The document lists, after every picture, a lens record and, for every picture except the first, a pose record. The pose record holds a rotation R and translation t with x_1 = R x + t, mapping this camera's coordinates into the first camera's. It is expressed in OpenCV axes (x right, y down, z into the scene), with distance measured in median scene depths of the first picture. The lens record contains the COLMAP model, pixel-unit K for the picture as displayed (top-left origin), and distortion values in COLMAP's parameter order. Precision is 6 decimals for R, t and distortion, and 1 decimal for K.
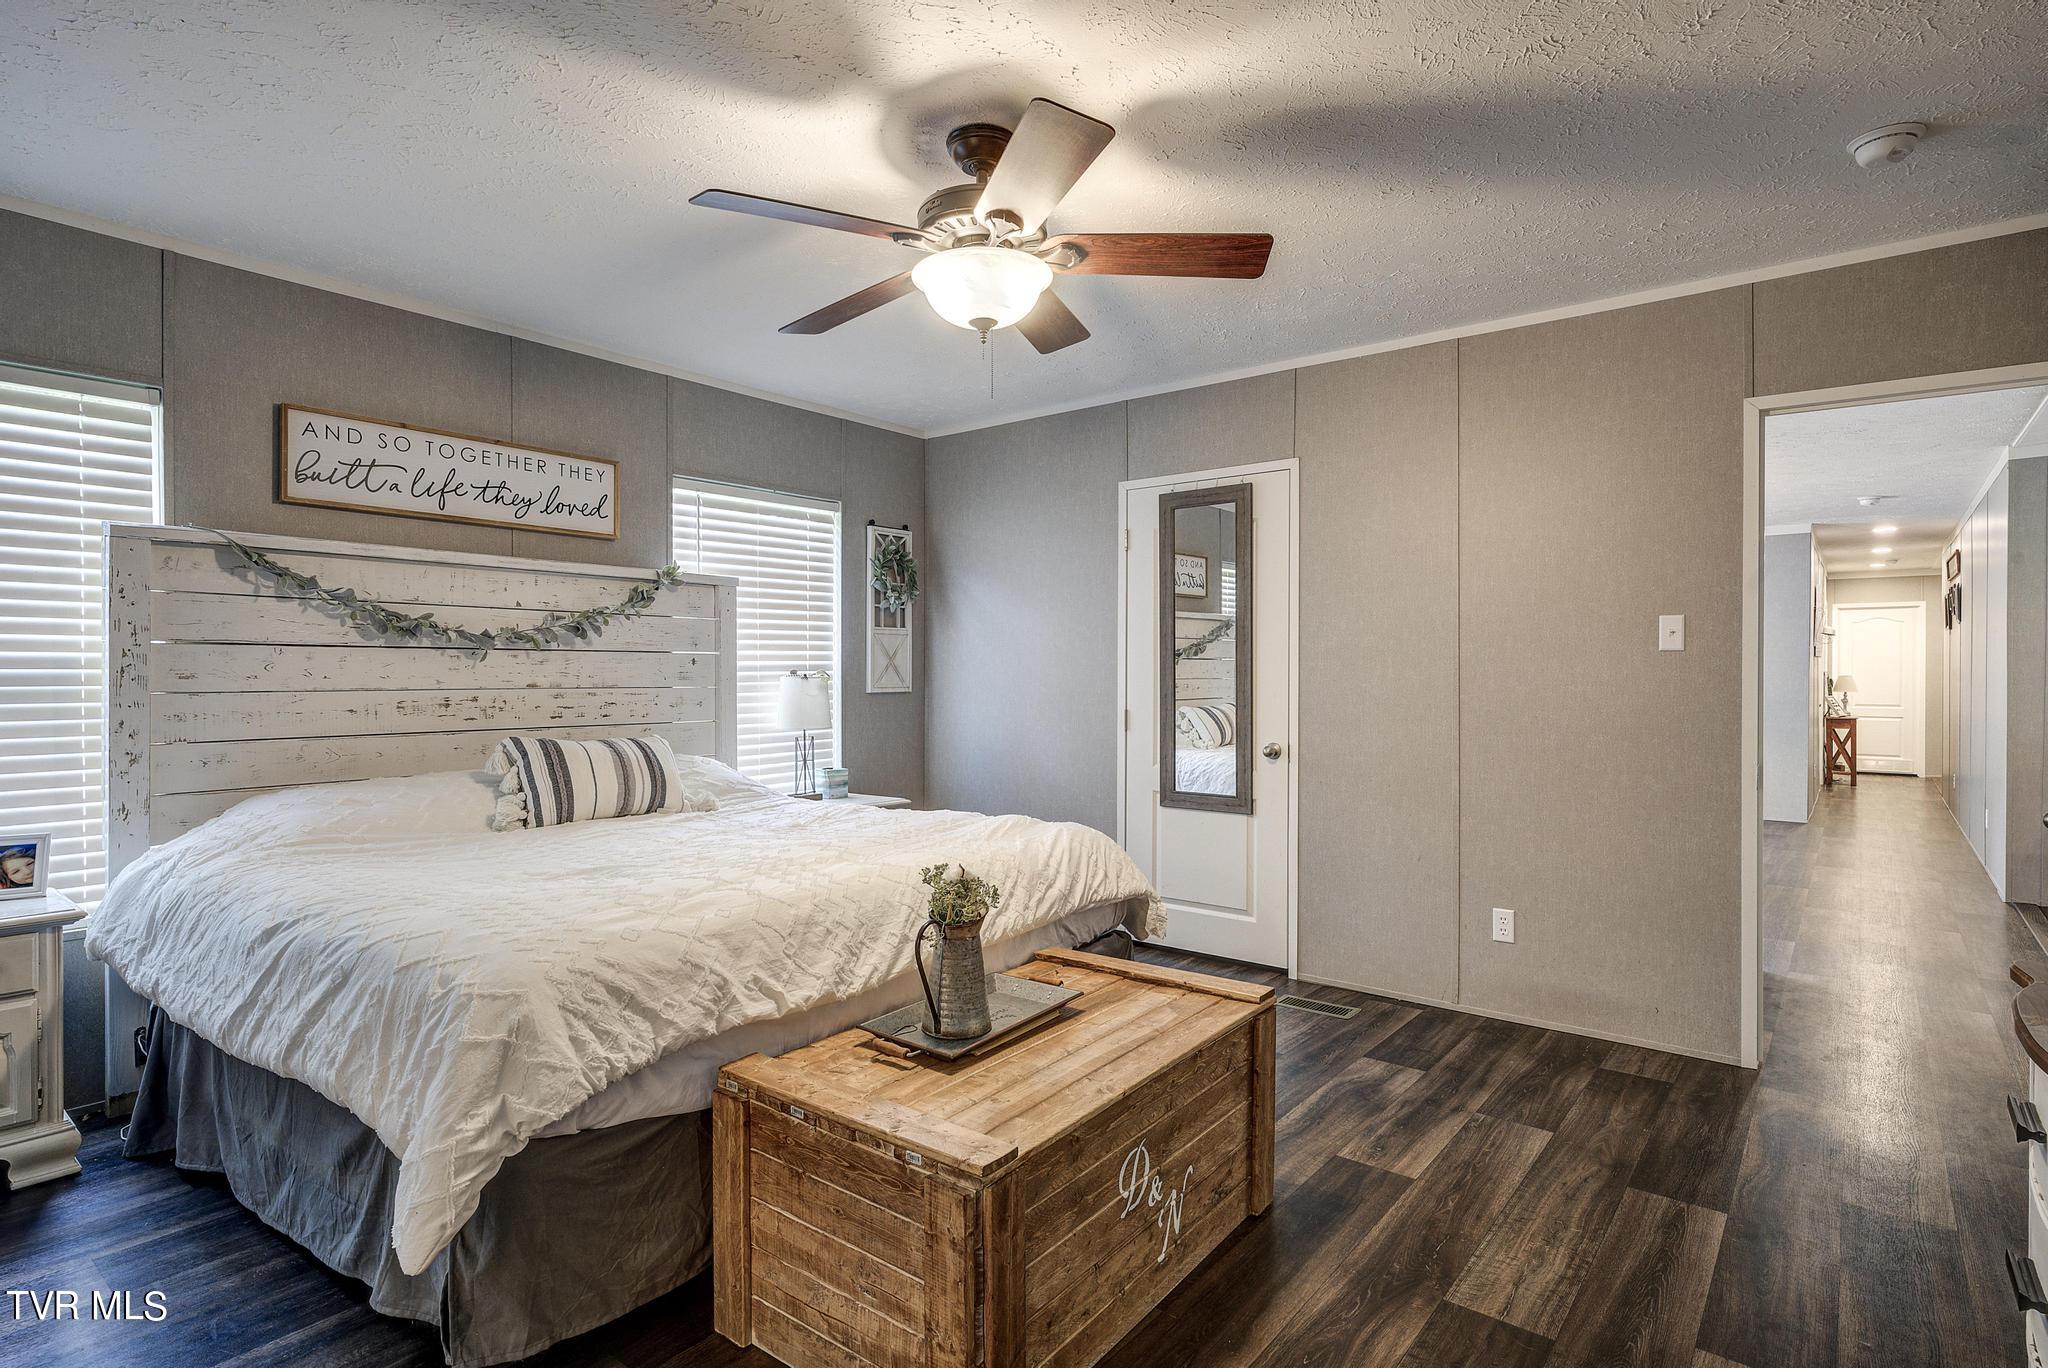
lens RADIAL K [[1065.7, 0, 1020.0], [0, 1065.7, 677.4], [0, 0, 1]] dist [-0.006336, 0.000792]
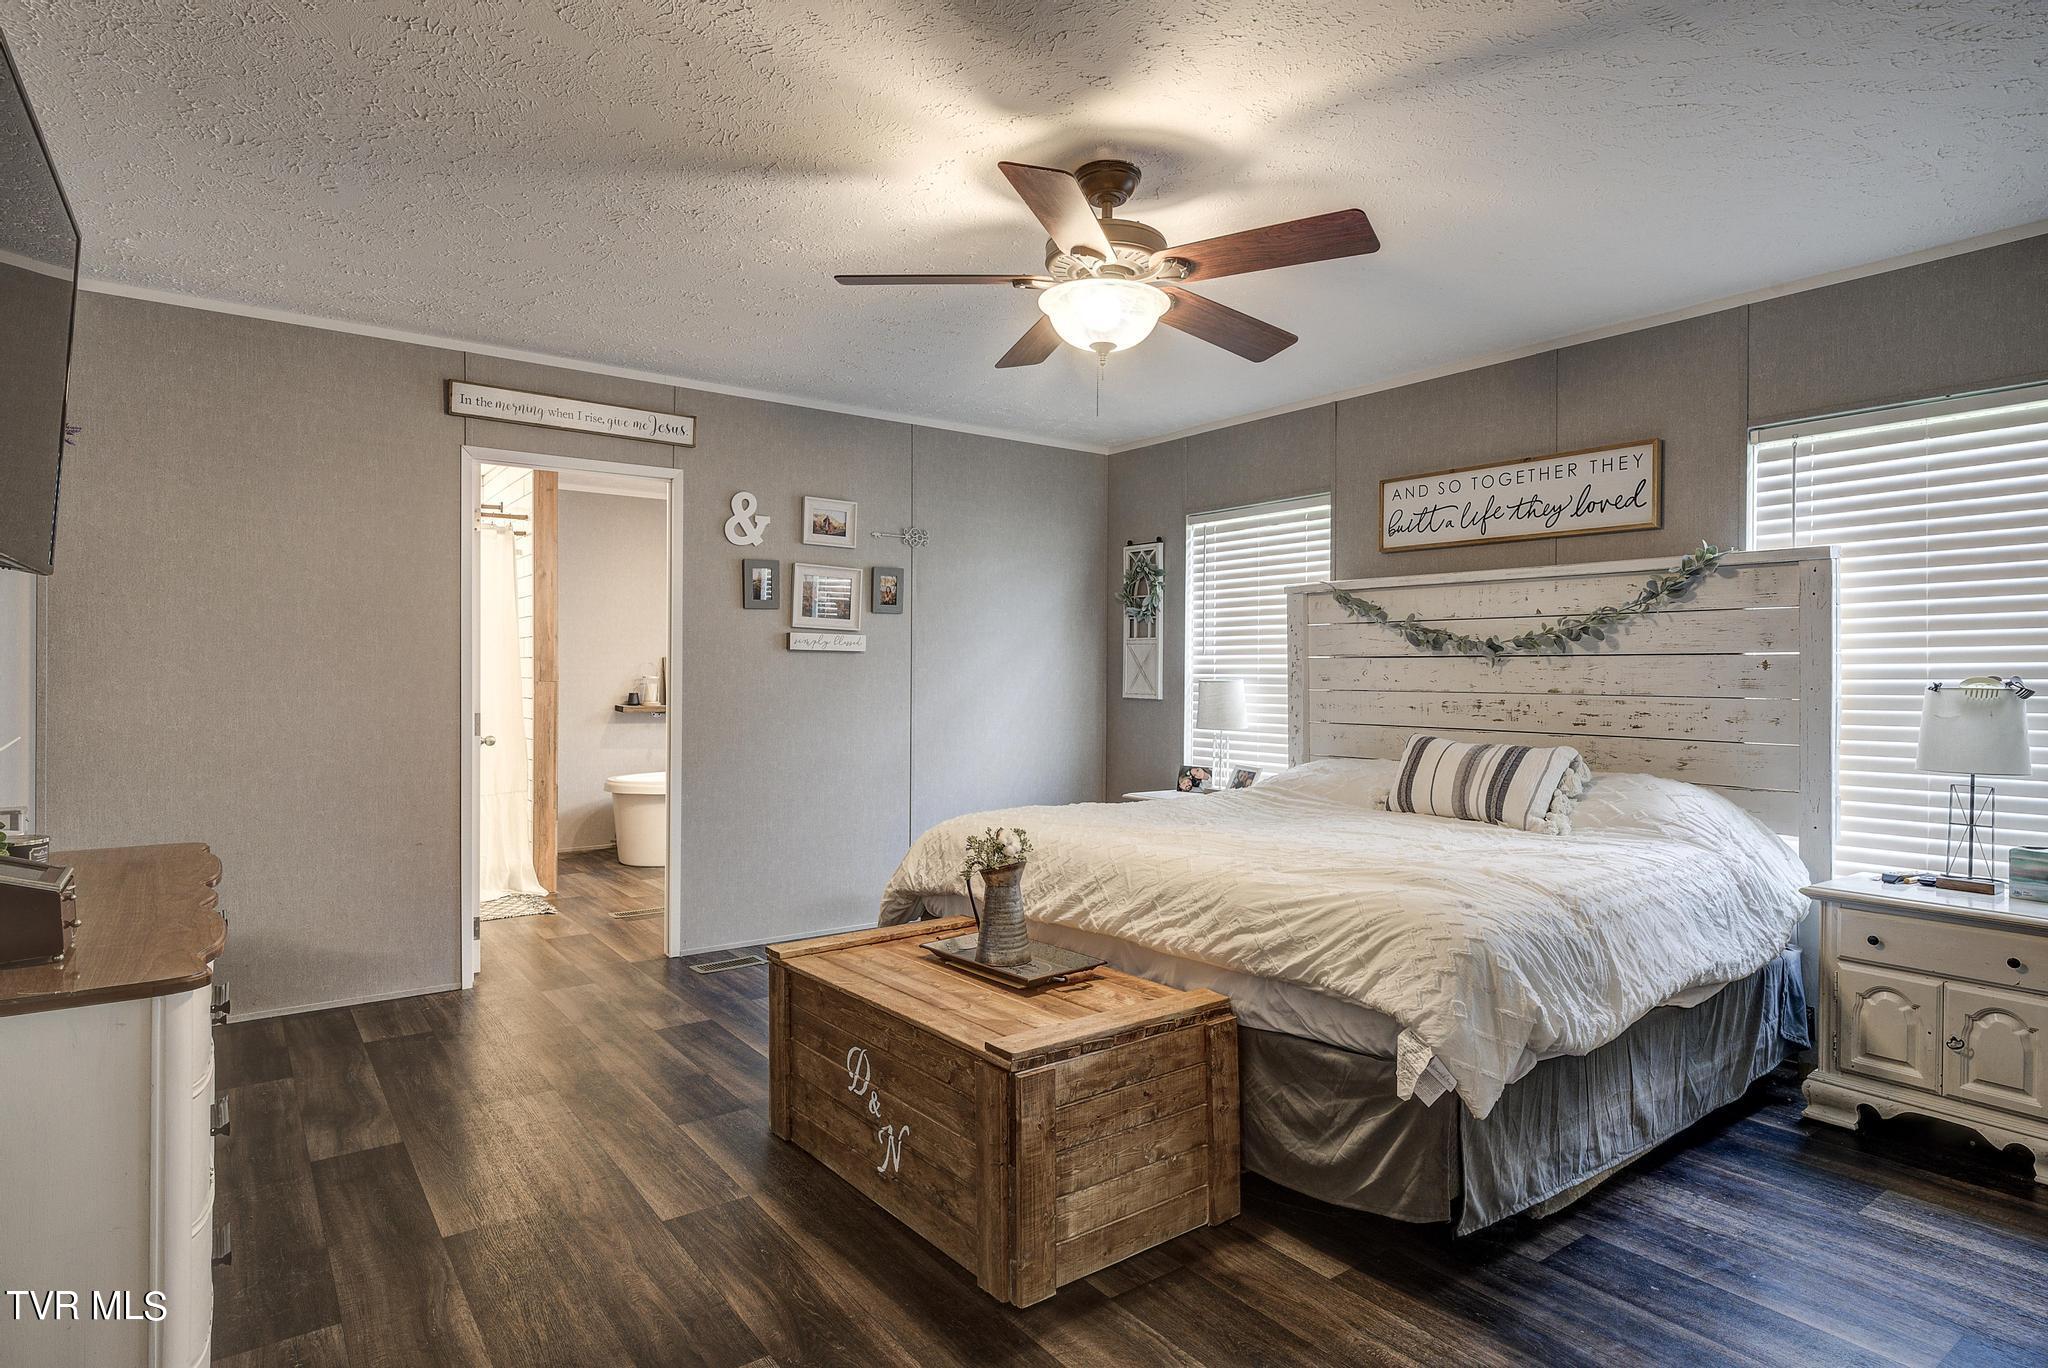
lens RADIAL K [[1109.1, 0, 1022.4], [0, 1109.1, 680.3], [0, 0, 1]] dist [0.000891, -0.000608]
pose [[-0.267771, 0.001684, -0.963481, 0.752409], [-0.012914, 0.999902, 0.005337, -0.001909], [0.963396, 0.013871, -0.267723, 0.871059]]
